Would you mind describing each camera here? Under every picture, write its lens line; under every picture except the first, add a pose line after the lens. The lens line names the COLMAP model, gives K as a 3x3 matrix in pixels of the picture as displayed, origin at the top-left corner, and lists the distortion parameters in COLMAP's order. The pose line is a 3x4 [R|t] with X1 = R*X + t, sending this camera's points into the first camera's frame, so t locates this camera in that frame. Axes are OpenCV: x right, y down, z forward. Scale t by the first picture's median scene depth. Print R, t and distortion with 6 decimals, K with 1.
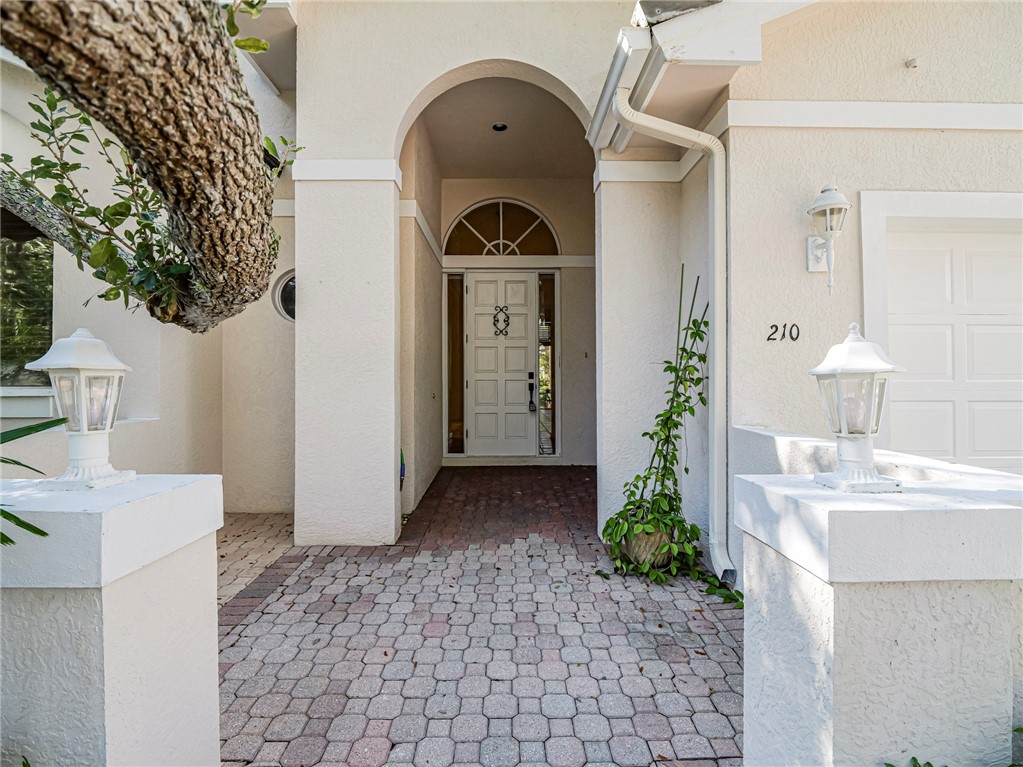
lens RADIAL K [[492.8, 0, 513.9], [0, 492.8, 387.3], [0, 0, 1]] dist [-0.006269, -0.001676]
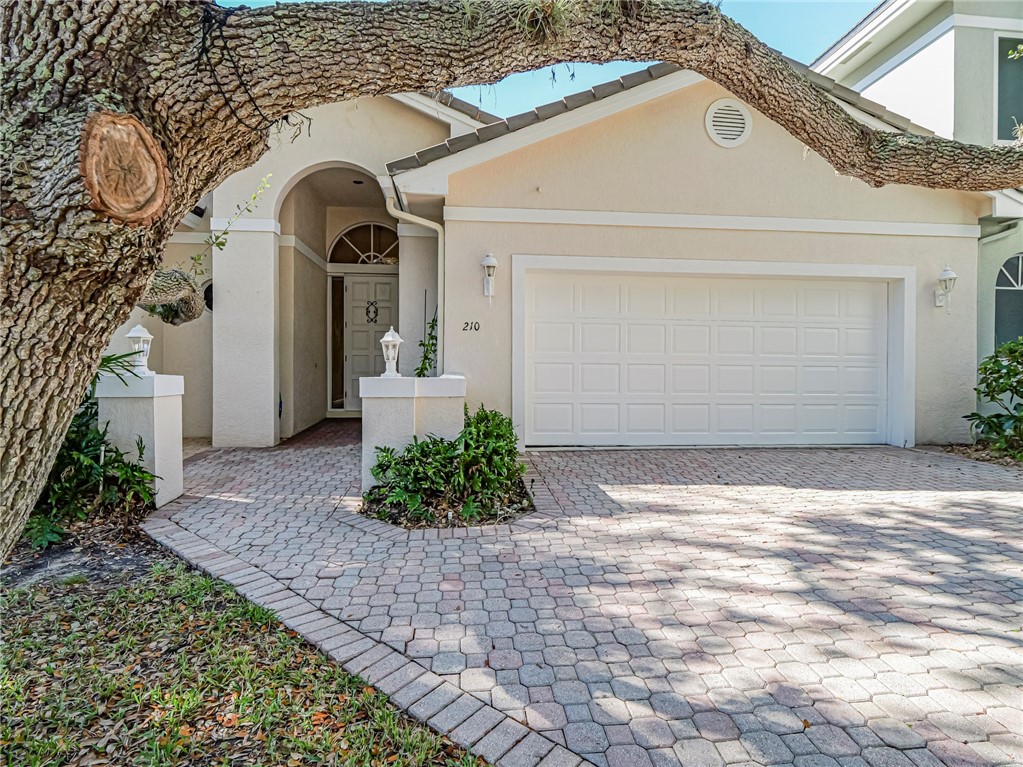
lens RADIAL K [[520.1, 0, 508.4], [0, 520.1, 386.0], [0, 0, 1]] dist [-0.003679, -0.001036]
pose [[0.995831, 0.004721, 0.091091, 0.223192], [-0.006875, 0.999704, 0.023354, 0.034116], [-0.090954, -0.023882, 0.995569, -0.479741]]
